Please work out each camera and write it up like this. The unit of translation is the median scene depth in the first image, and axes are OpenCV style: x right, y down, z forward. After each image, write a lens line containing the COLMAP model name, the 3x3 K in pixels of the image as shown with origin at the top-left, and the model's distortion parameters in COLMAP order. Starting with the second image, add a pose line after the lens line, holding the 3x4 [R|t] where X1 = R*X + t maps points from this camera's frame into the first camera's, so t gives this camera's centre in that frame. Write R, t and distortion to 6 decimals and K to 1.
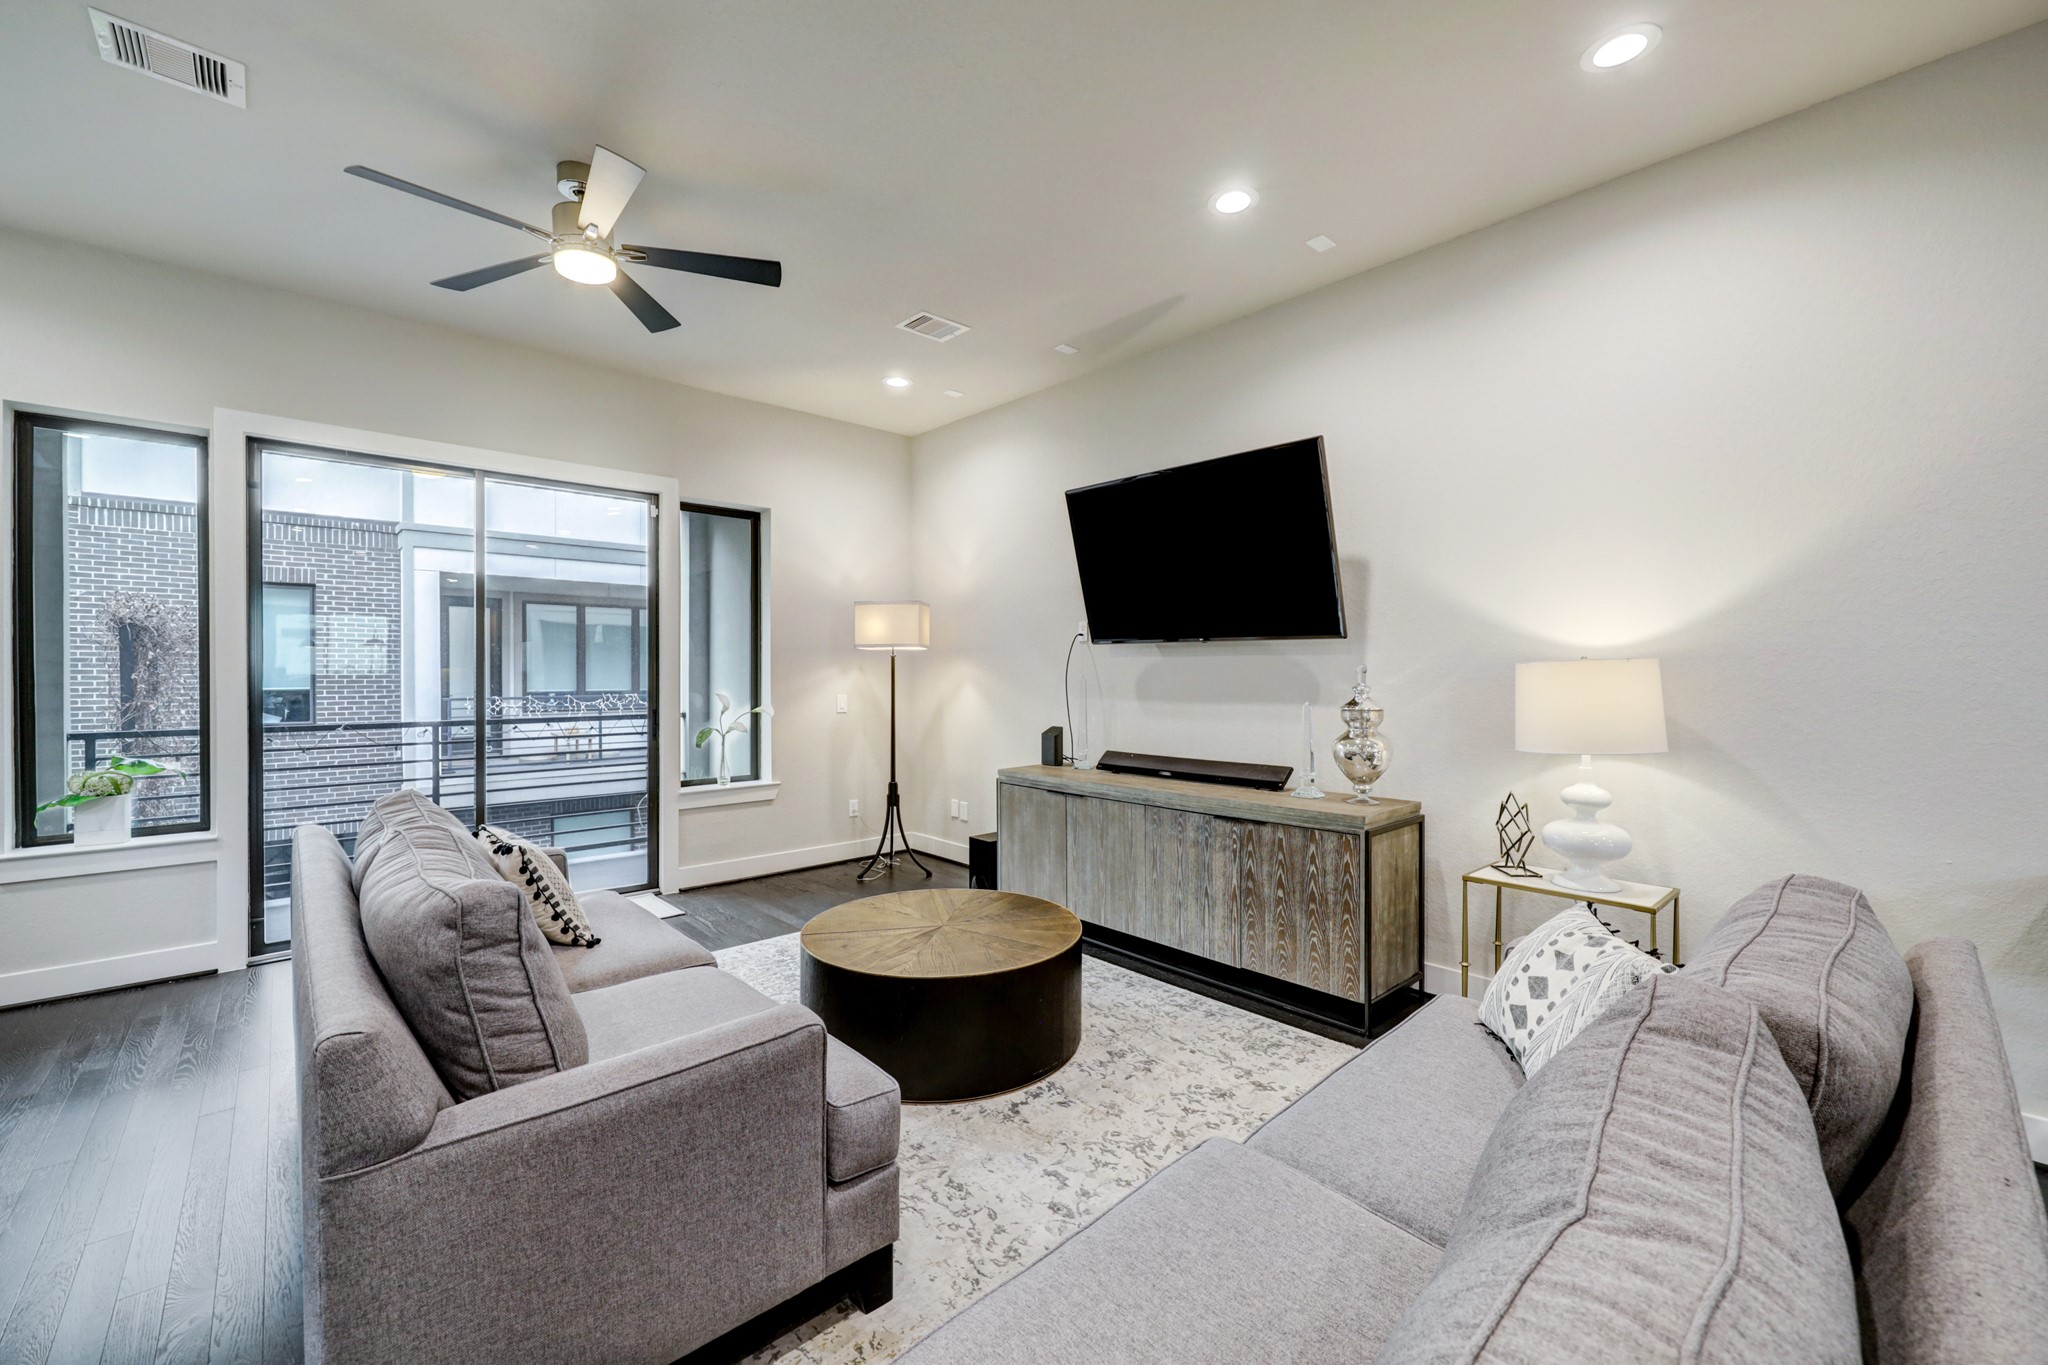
lens RADIAL K [[833.1, 0, 1033.0], [0, 833.1, 668.0], [0, 0, 1]] dist [-0.000044, -0.000872]
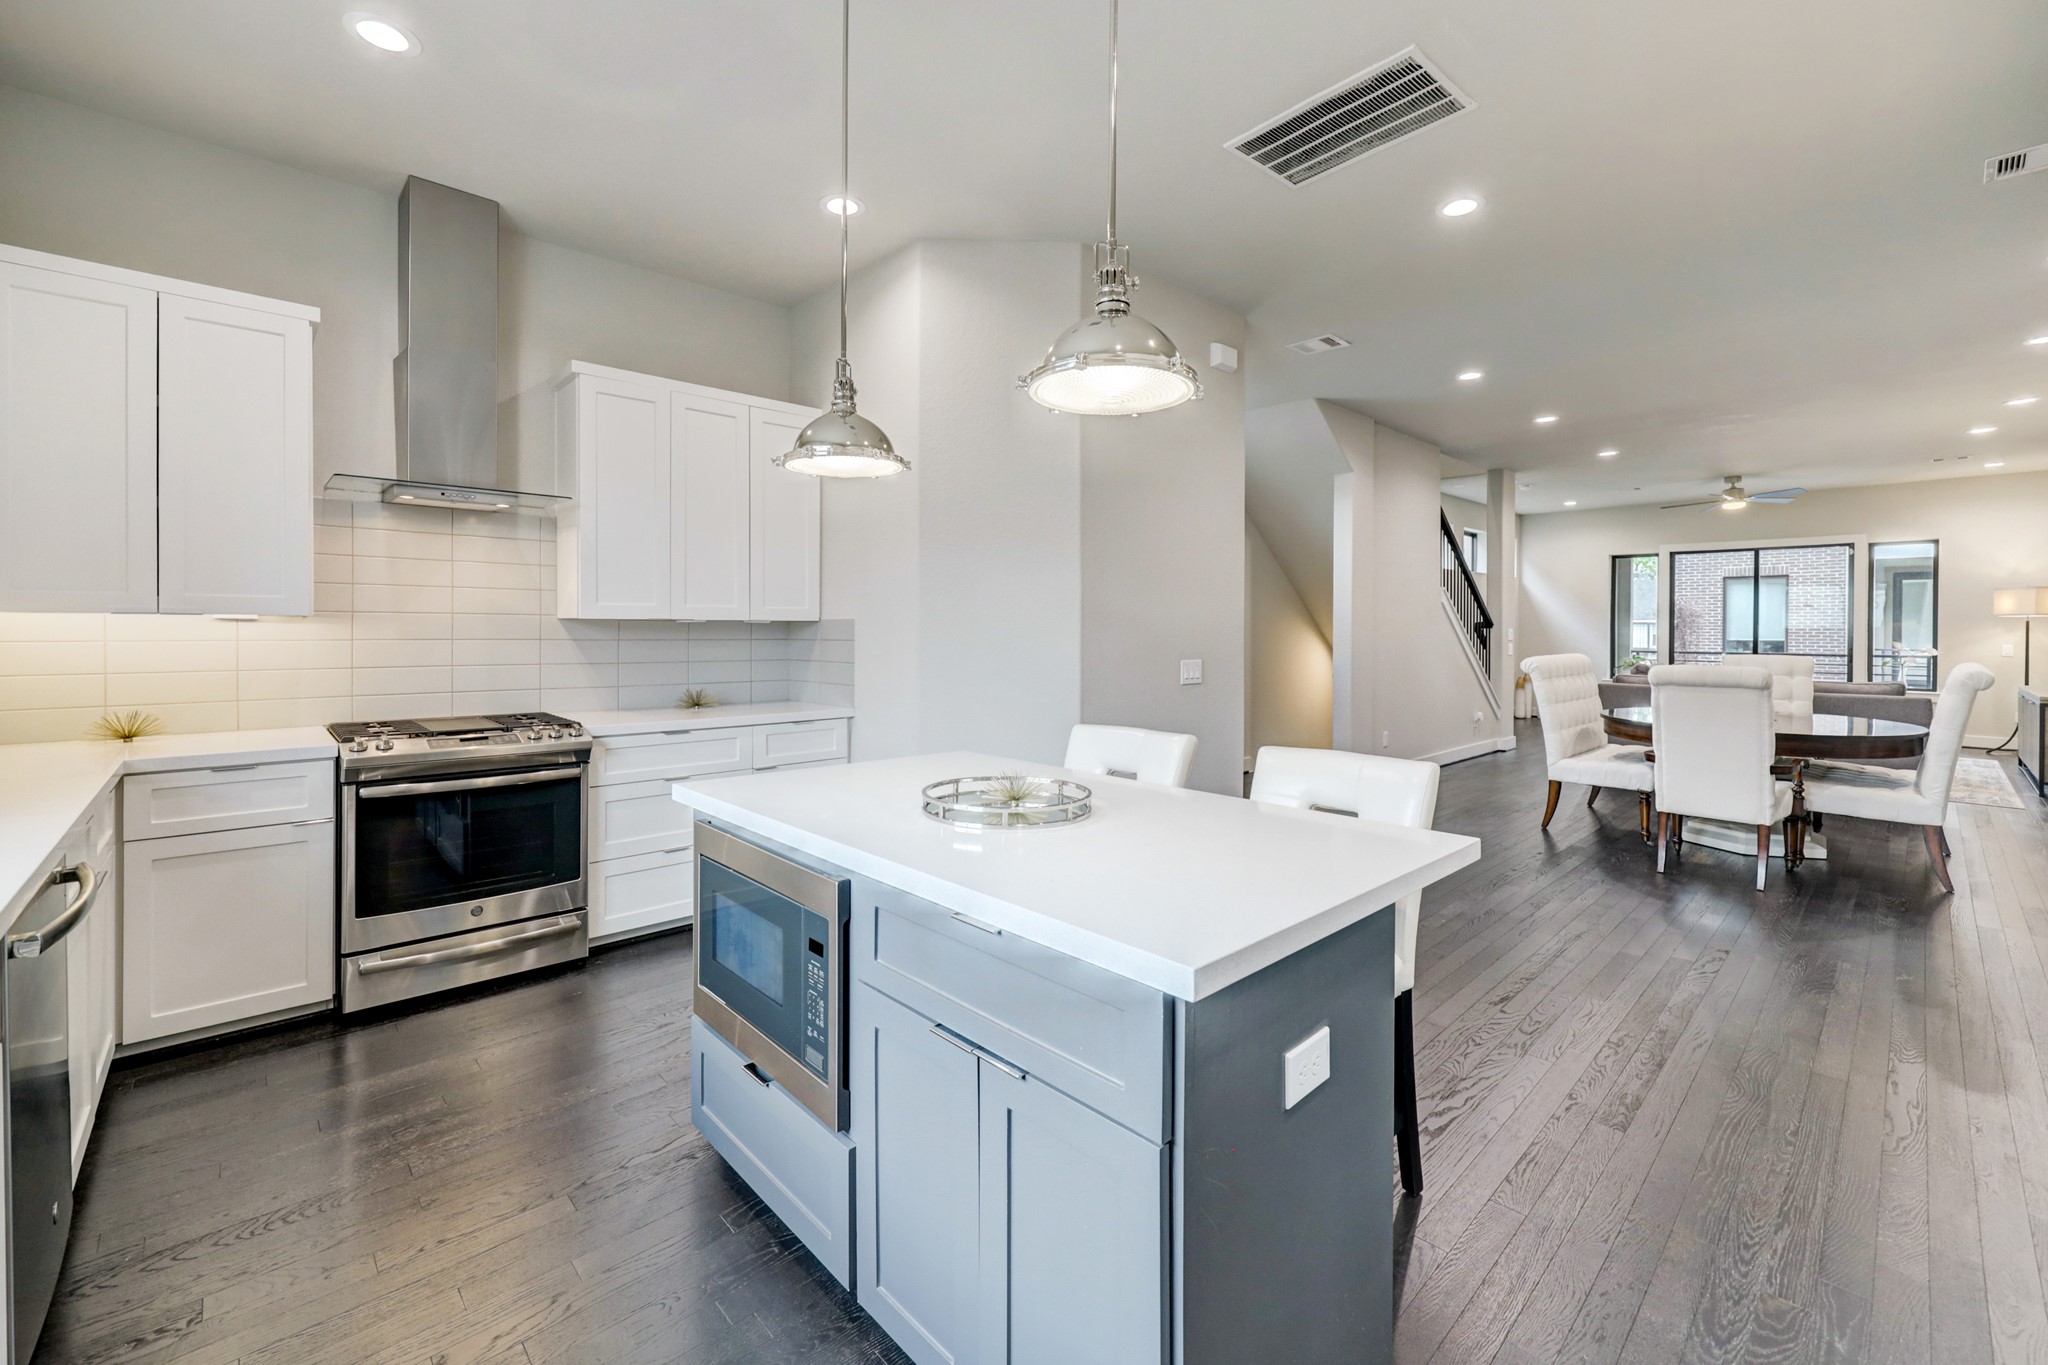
lens RADIAL K [[833.1, 0, 1023.2], [0, 833.1, 635.6], [0, 0, 1]] dist [-0.000044, -0.000872]
pose [[0.002165, 0.012527, -0.999919, 2.143058], [-0.000112, 0.999922, 0.012526, -0.008643], [0.999998, 0.000085, 0.002166, -1.406412]]
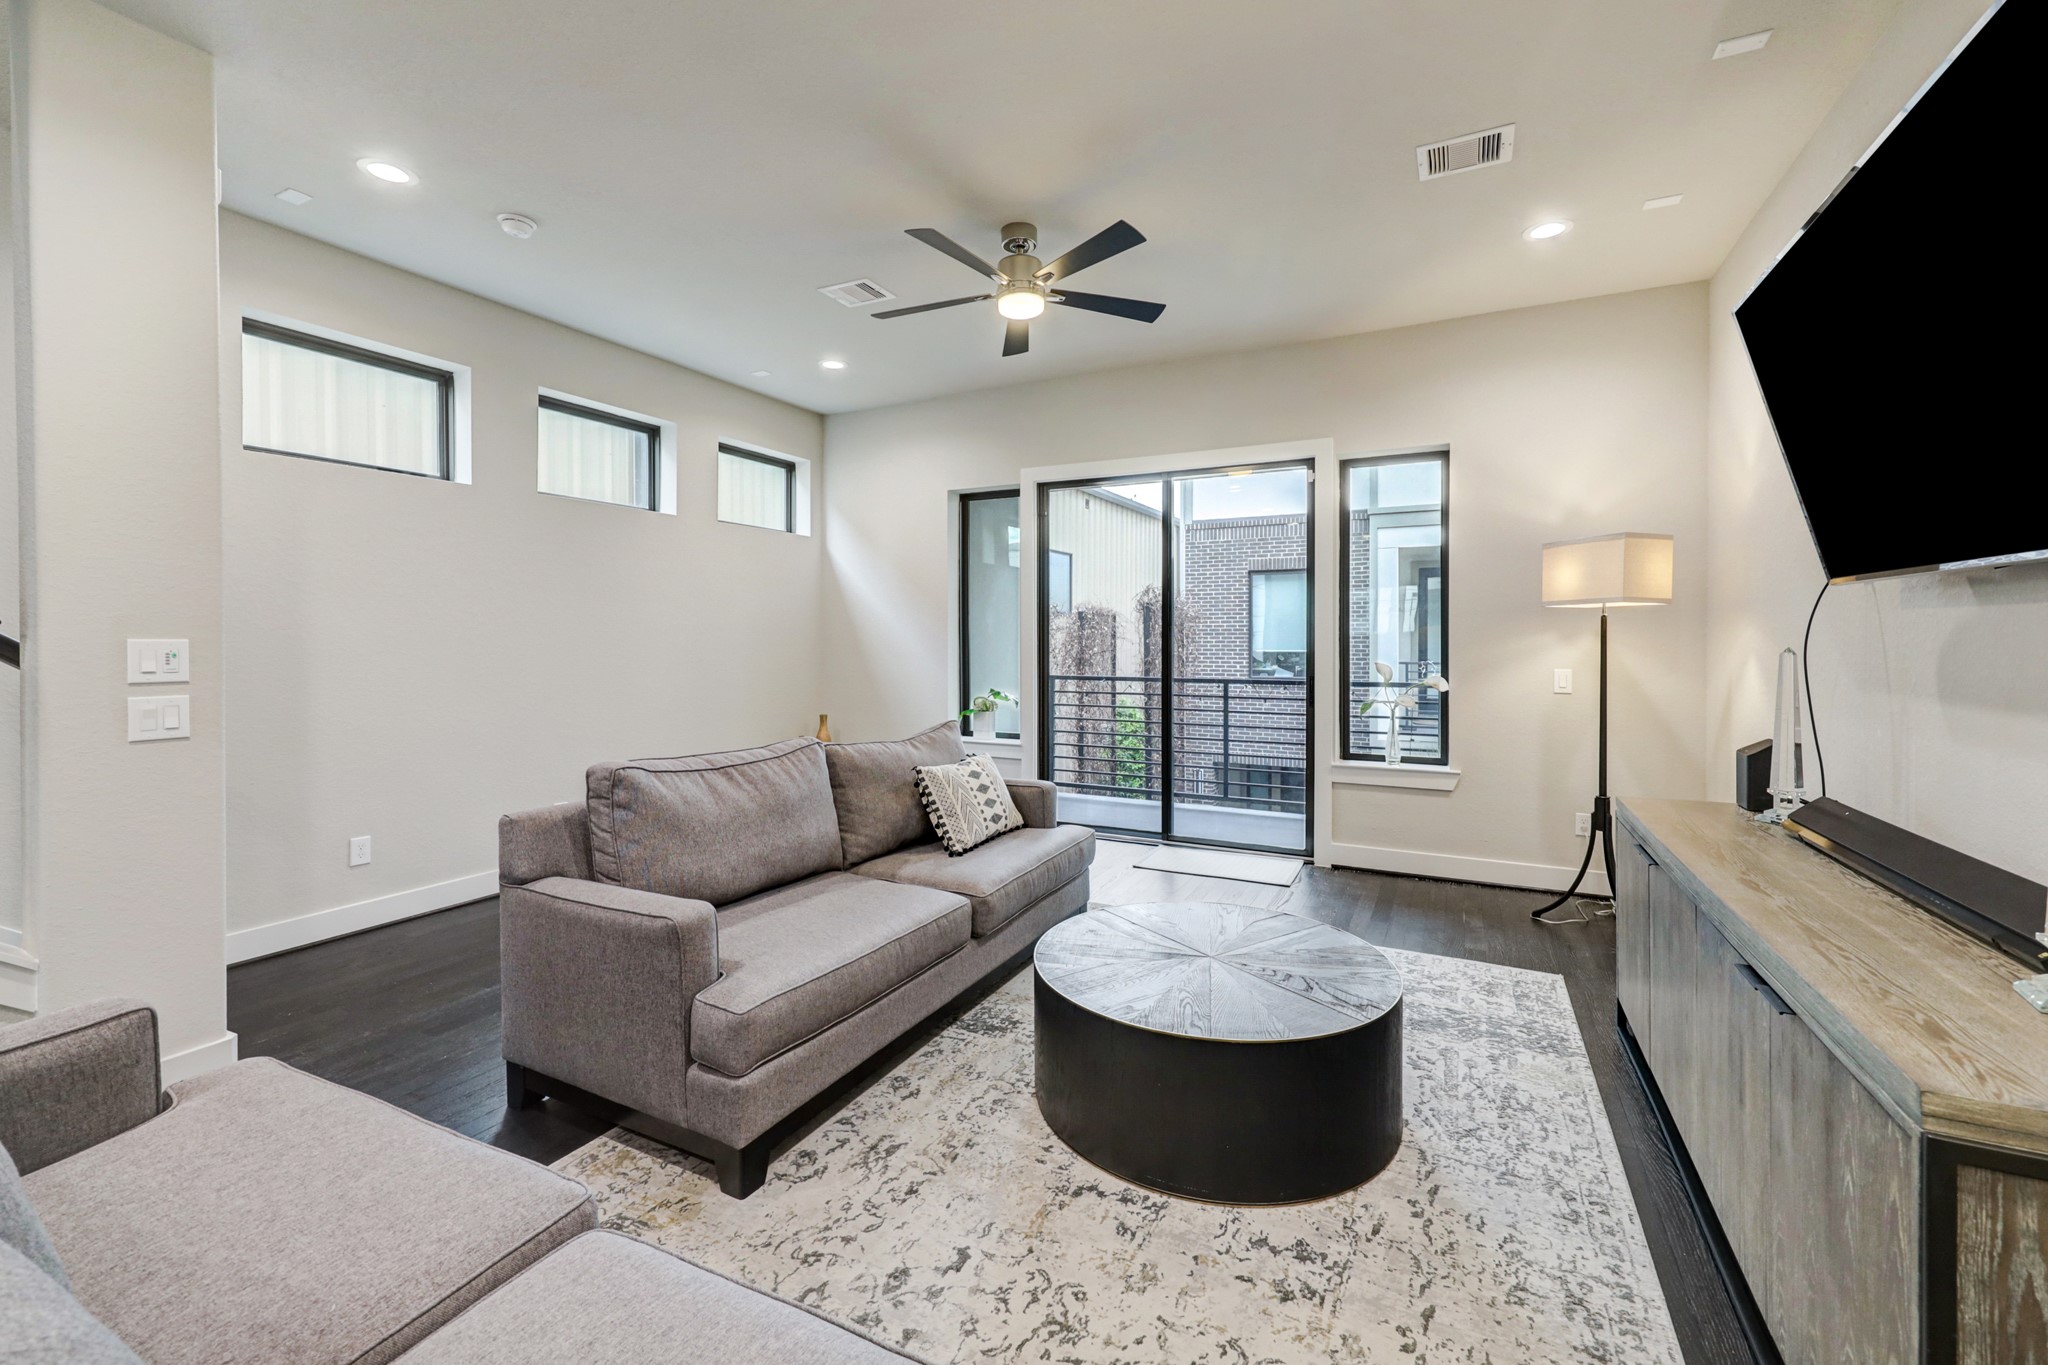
lens RADIAL K [[833.1, 0, 1033.8], [0, 833.1, 639.6], [0, 0, 1]] dist [-0.000044, -0.000872]
pose [[0.347164, 0.001404, -0.937803, 0.479936], [0.004846, 0.999983, 0.003291, 0.001678], [0.937792, -0.005687, 0.347151, 0.465681]]
